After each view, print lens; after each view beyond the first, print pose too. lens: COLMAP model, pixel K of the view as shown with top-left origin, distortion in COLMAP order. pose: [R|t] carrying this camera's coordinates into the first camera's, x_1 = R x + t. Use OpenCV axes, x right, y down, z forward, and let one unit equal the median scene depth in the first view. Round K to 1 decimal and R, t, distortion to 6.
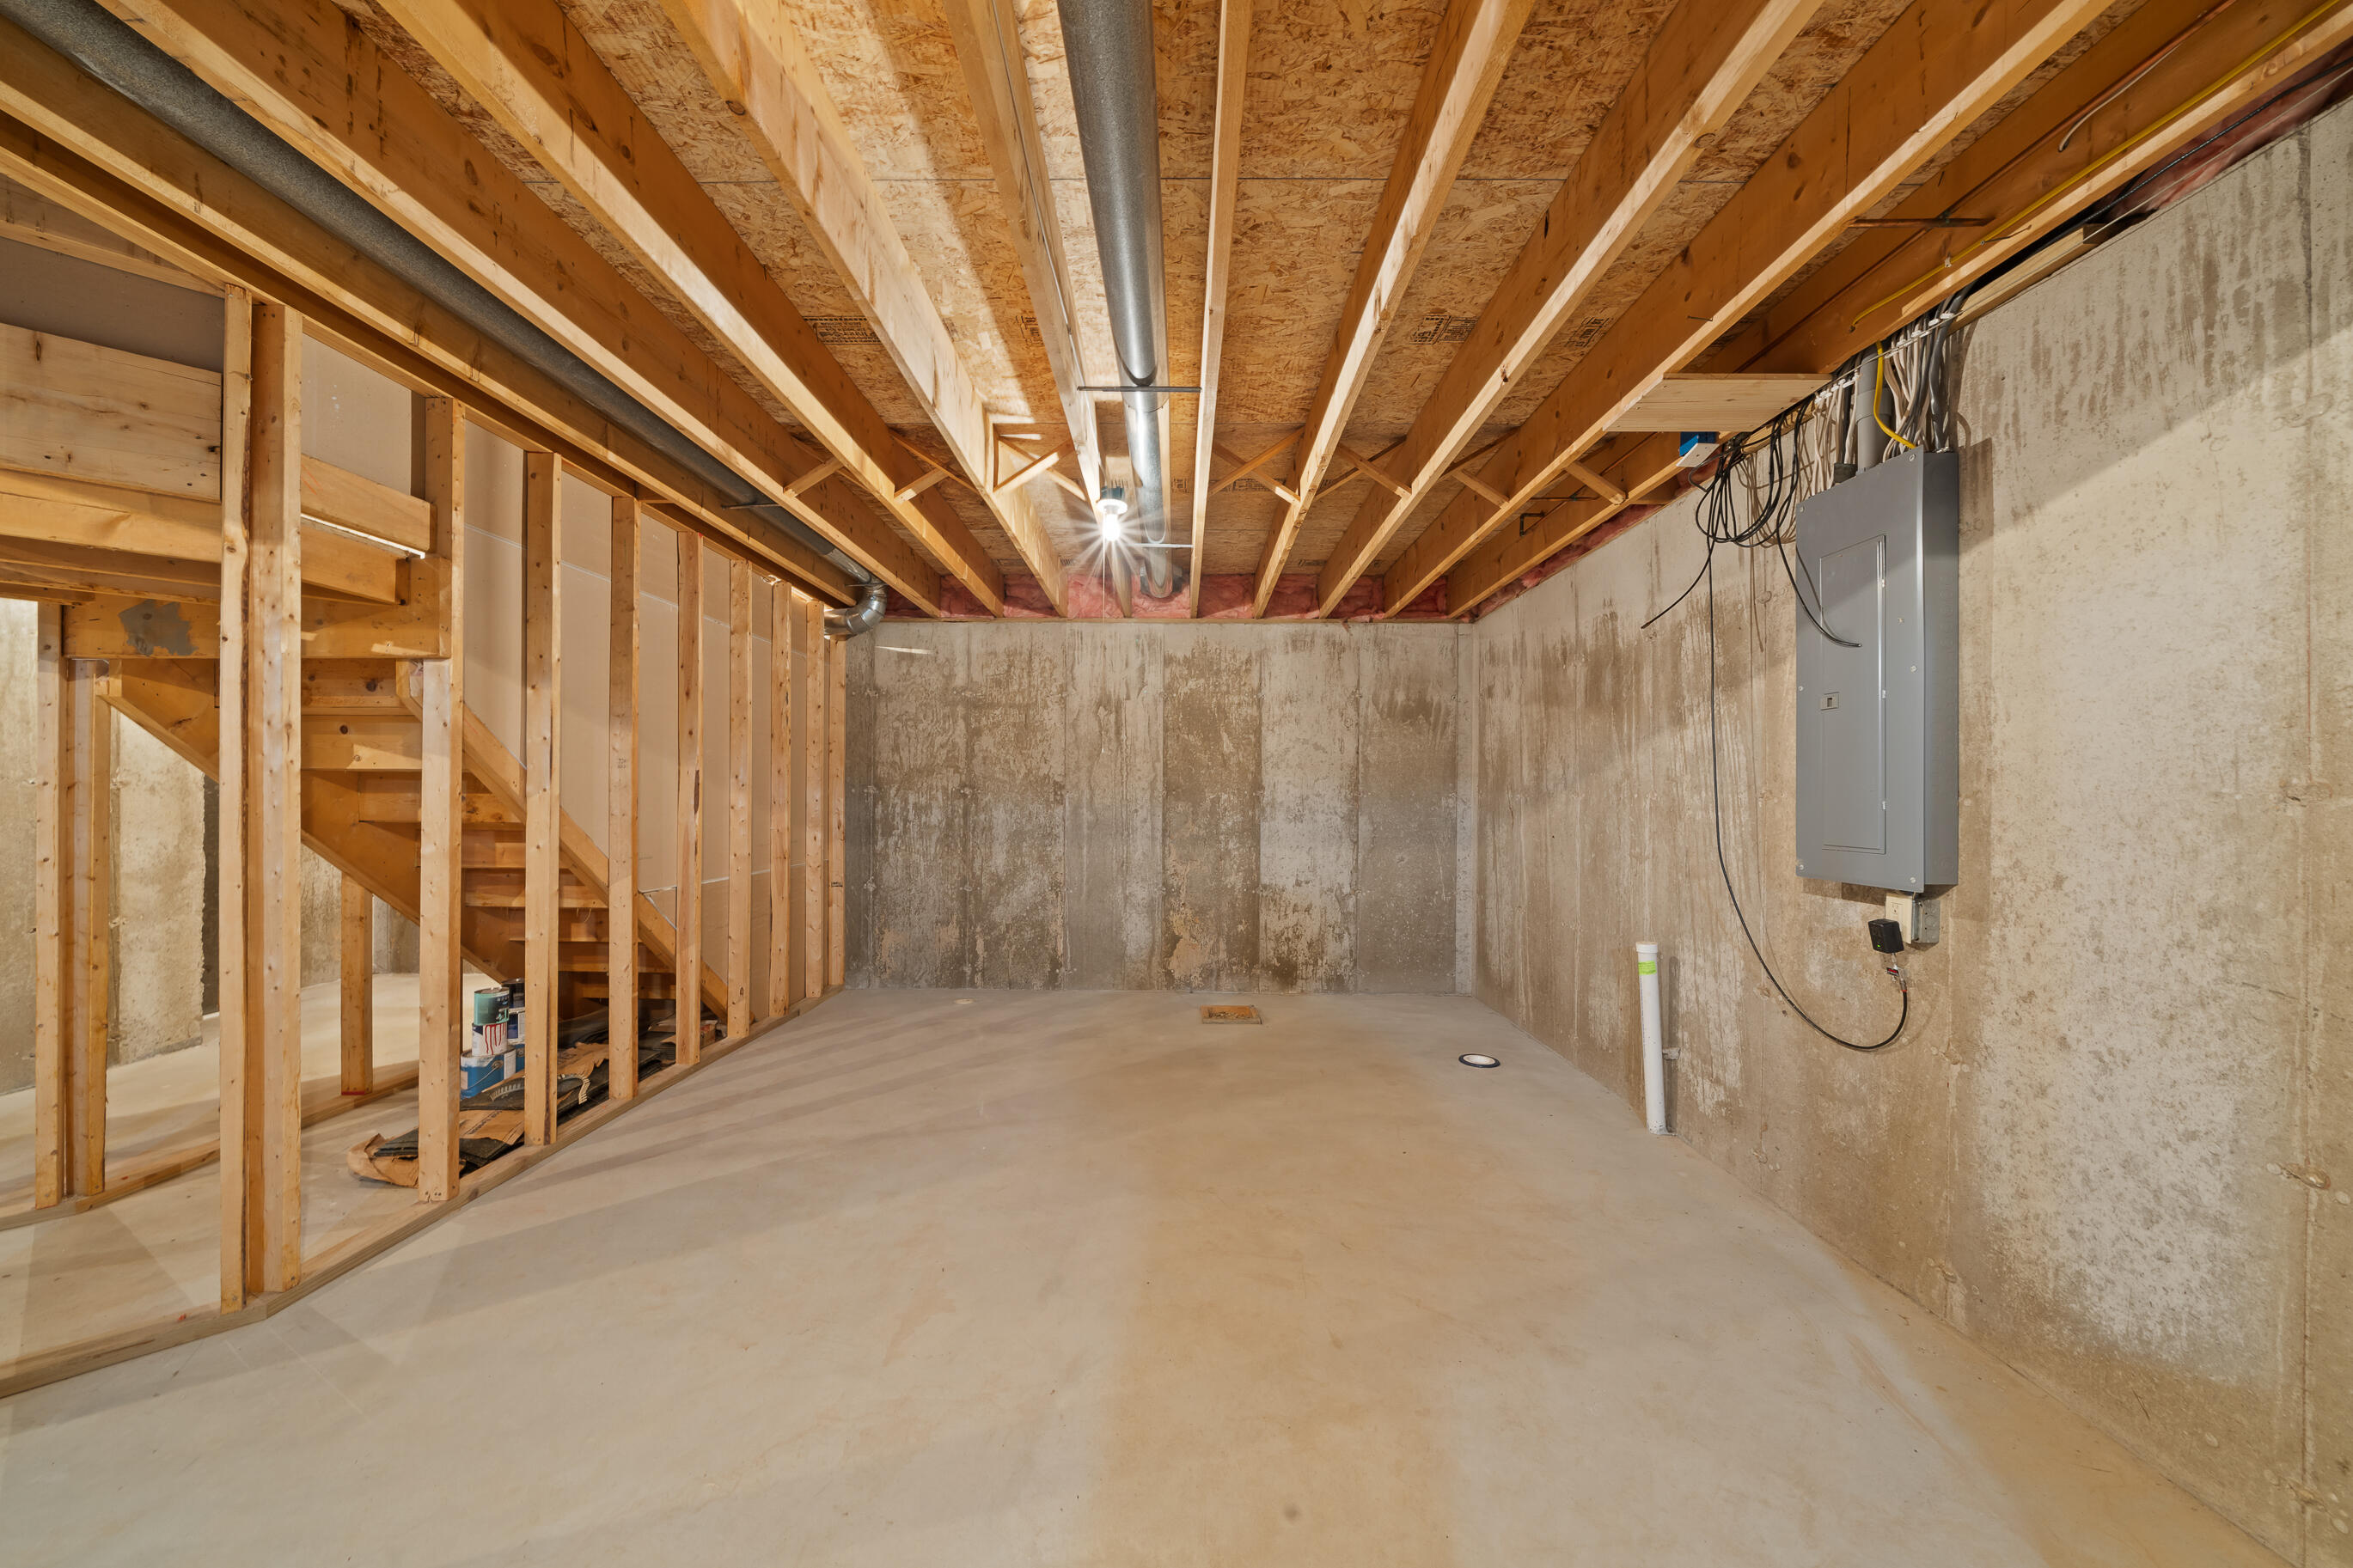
lens RADIAL K [[827.6, 0, 1181.5], [0, 827.6, 792.8], [0, 0, 1]] dist [-0.004762, 0.000546]
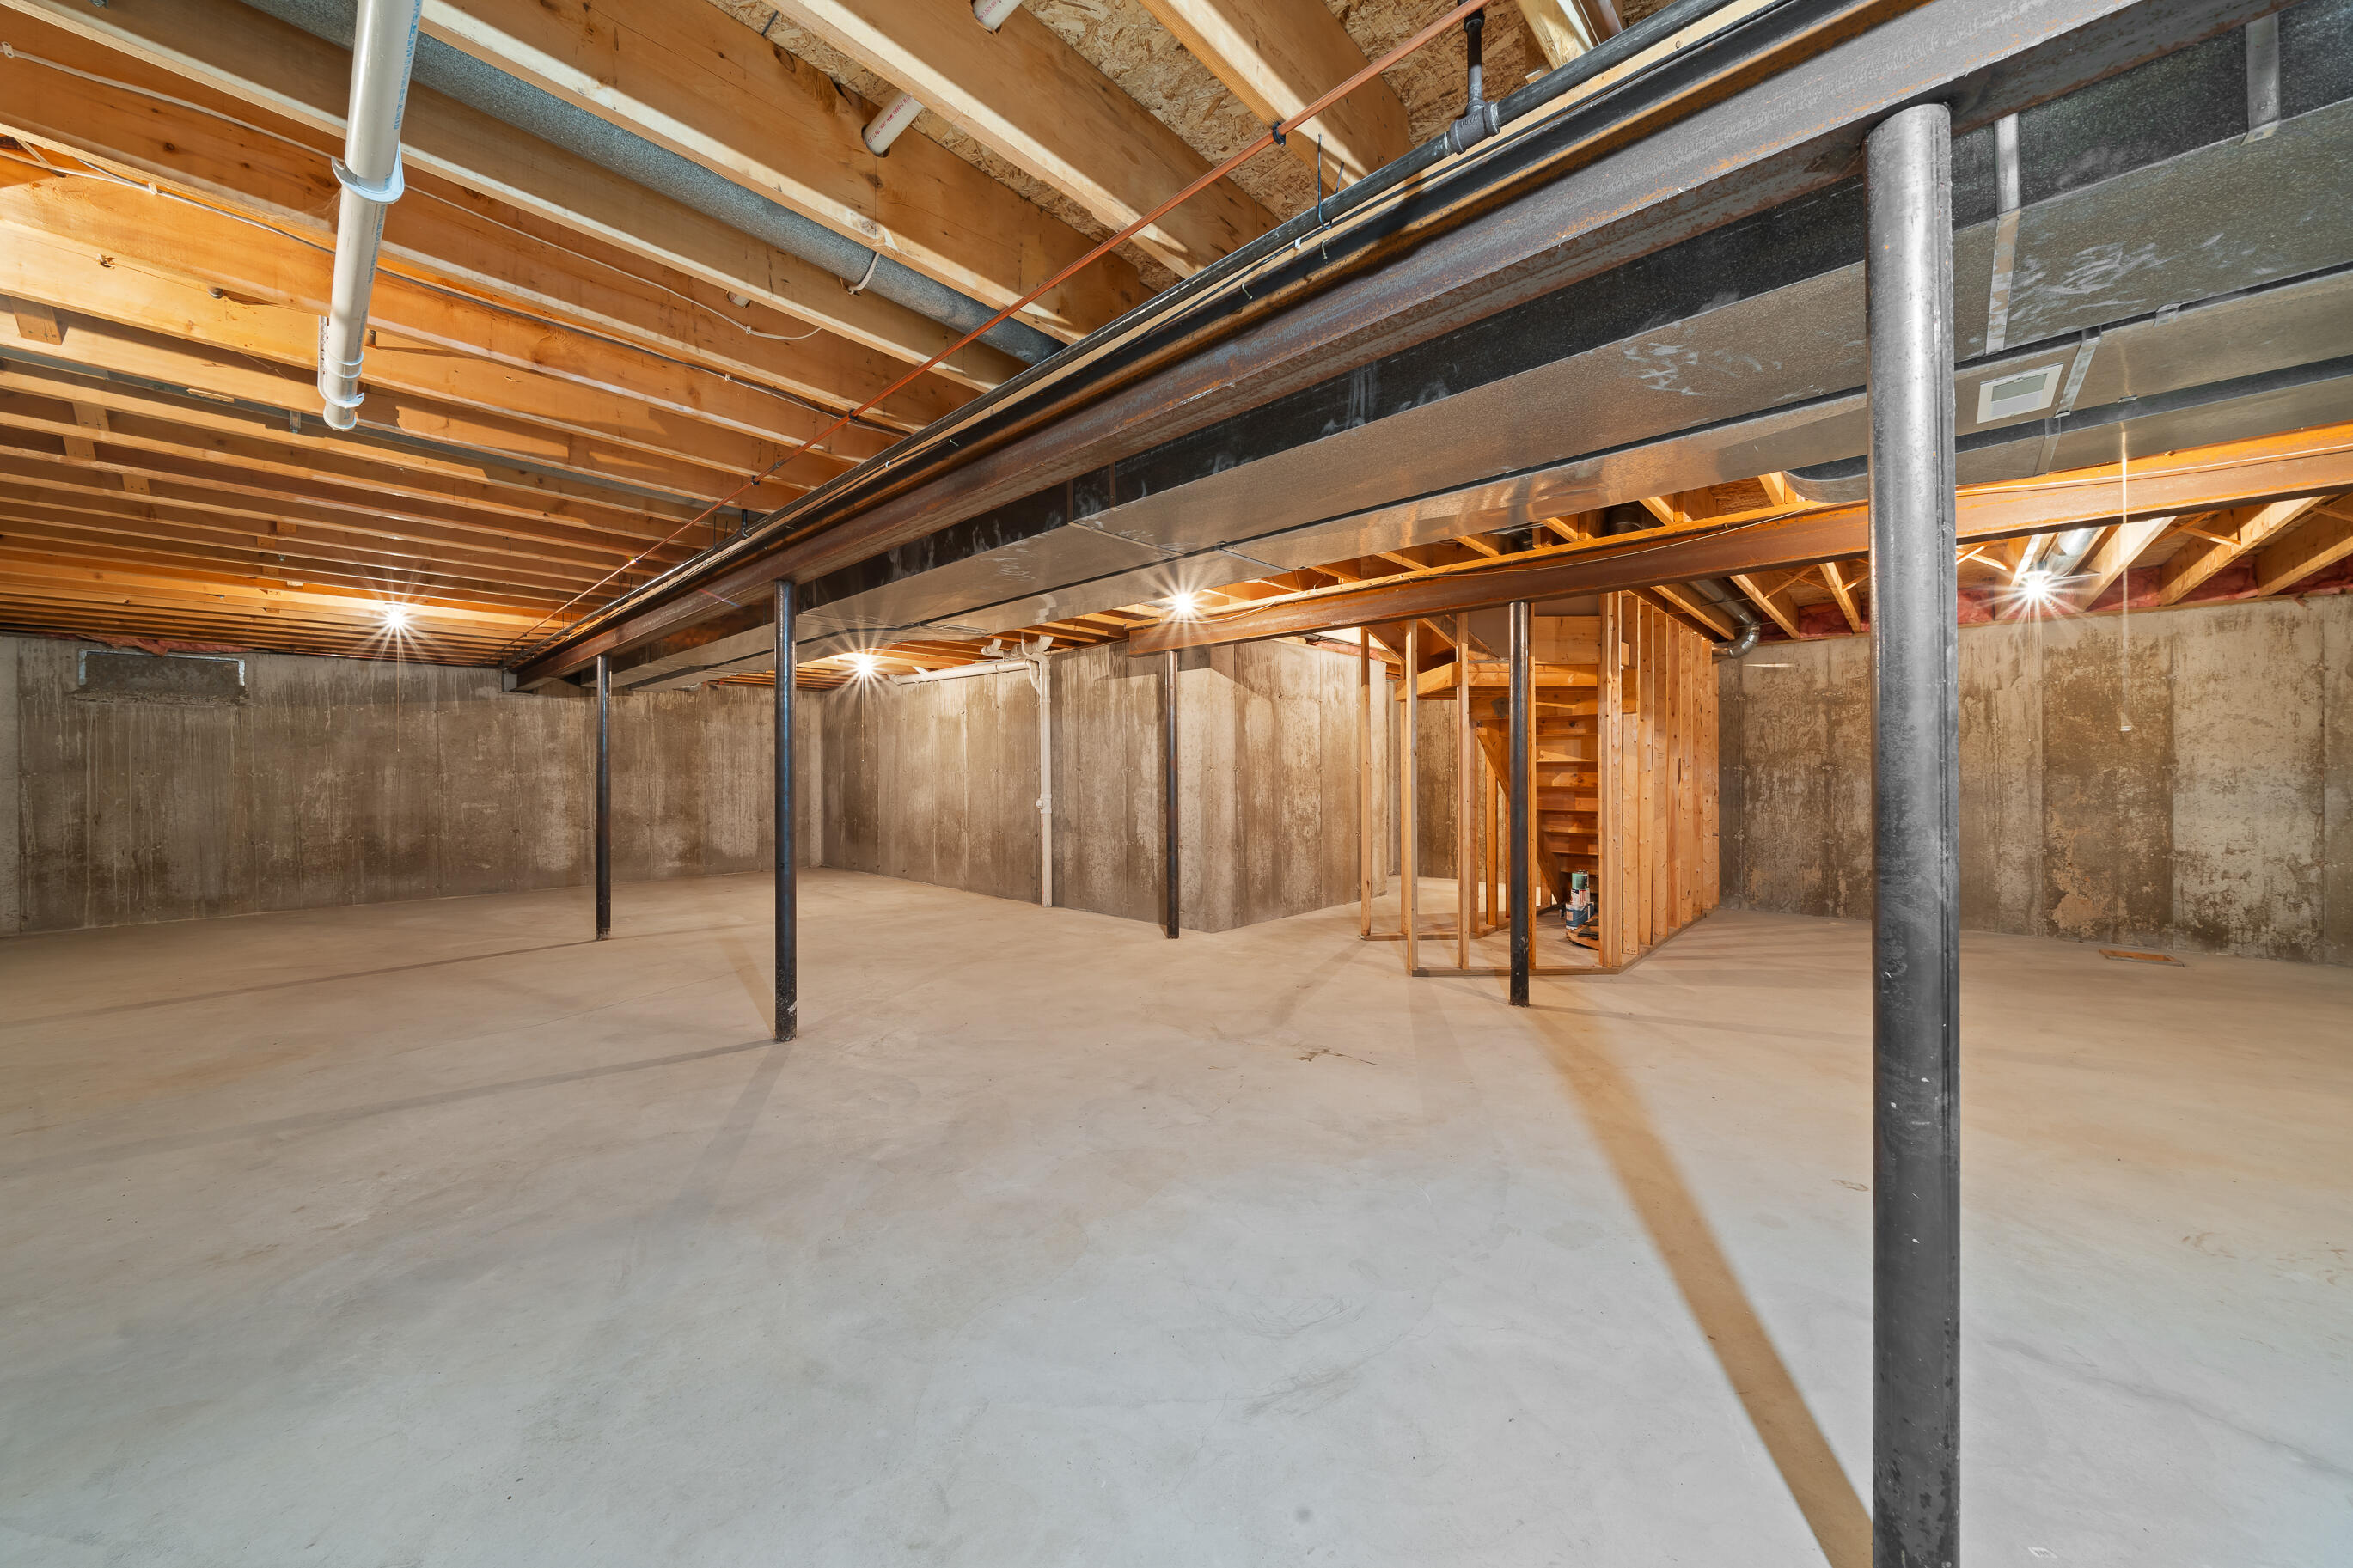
lens RADIAL K [[827.6, 0, 1164.0], [0, 827.6, 771.6], [0, 0, 1]] dist [-0.004762, 0.000546]
pose [[0.735106, -0.008585, -0.677898, -0.145630], [0.008427, 0.999958, -0.003526, -0.000199], [0.677900, -0.003120, 0.735148, -0.689852]]
